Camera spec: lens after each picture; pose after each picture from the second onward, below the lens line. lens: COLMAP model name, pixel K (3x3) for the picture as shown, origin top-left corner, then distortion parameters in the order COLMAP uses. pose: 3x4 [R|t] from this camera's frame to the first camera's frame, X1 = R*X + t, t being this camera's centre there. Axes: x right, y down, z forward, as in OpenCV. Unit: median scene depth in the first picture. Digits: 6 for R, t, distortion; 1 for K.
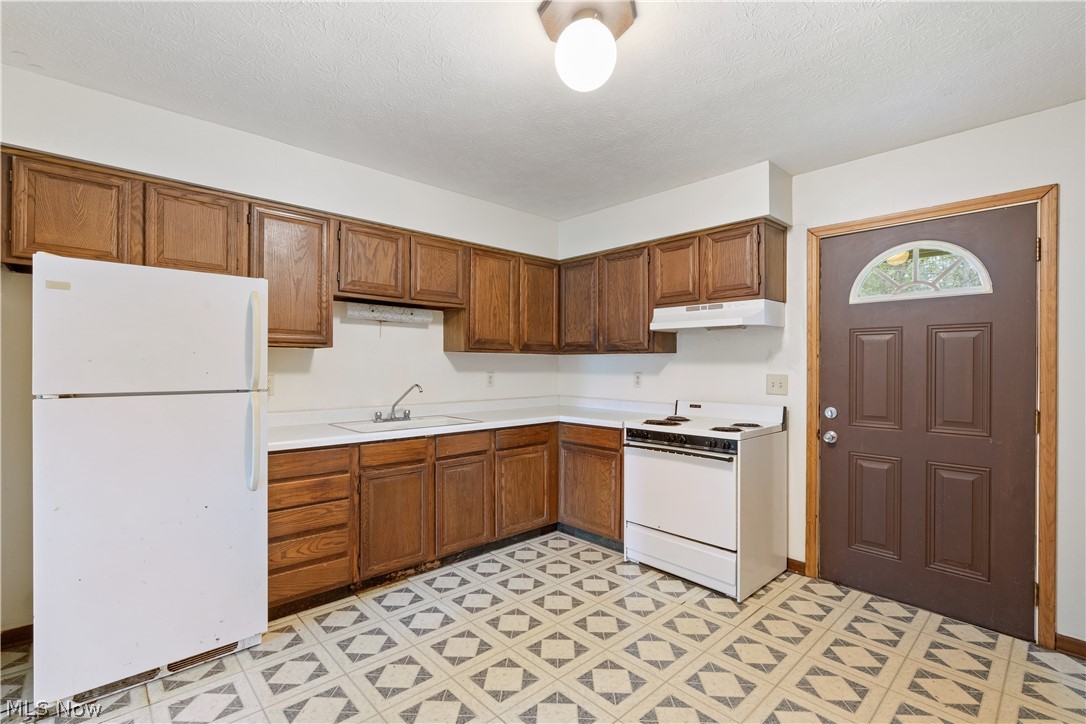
lens RADIAL K [[495.3, 0, 541.0], [0, 495.3, 370.1], [0, 0, 1]] dist [-0.003348, 0.001979]
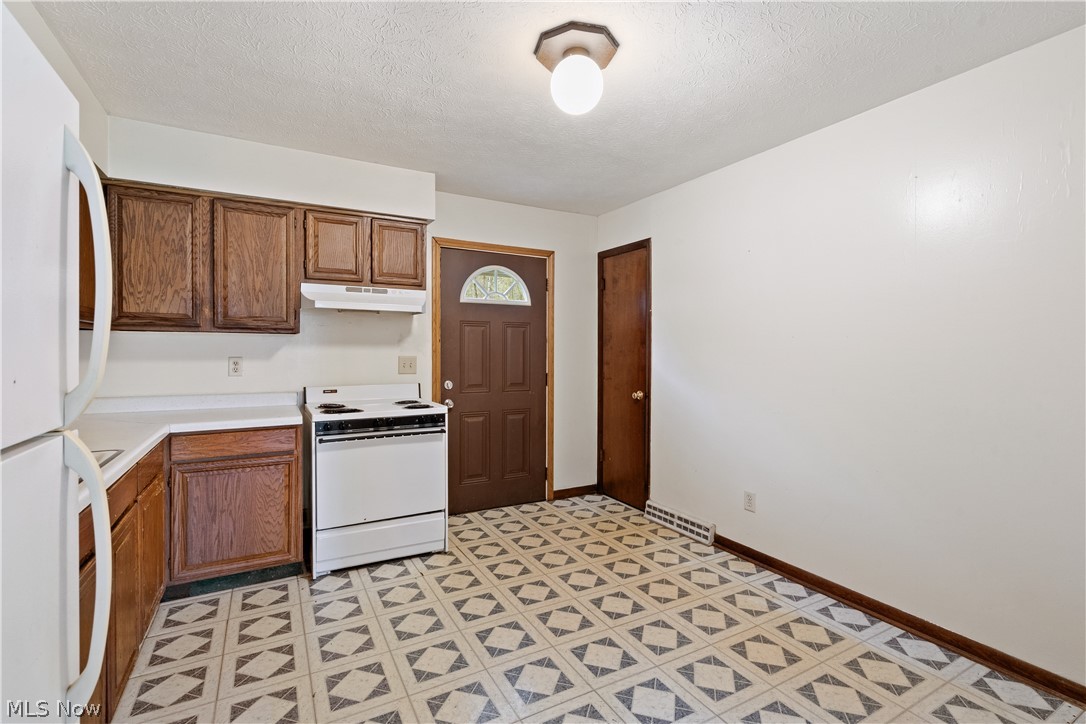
lens RADIAL K [[495.3, 0, 549.2], [0, 495.3, 357.1], [0, 0, 1]] dist [-0.003348, 0.001979]
pose [[0.229098, -0.016630, 0.973261, -0.601047], [0.008763, 0.999849, 0.015021, -0.003584], [-0.973364, 0.005087, 0.229209, 0.444808]]
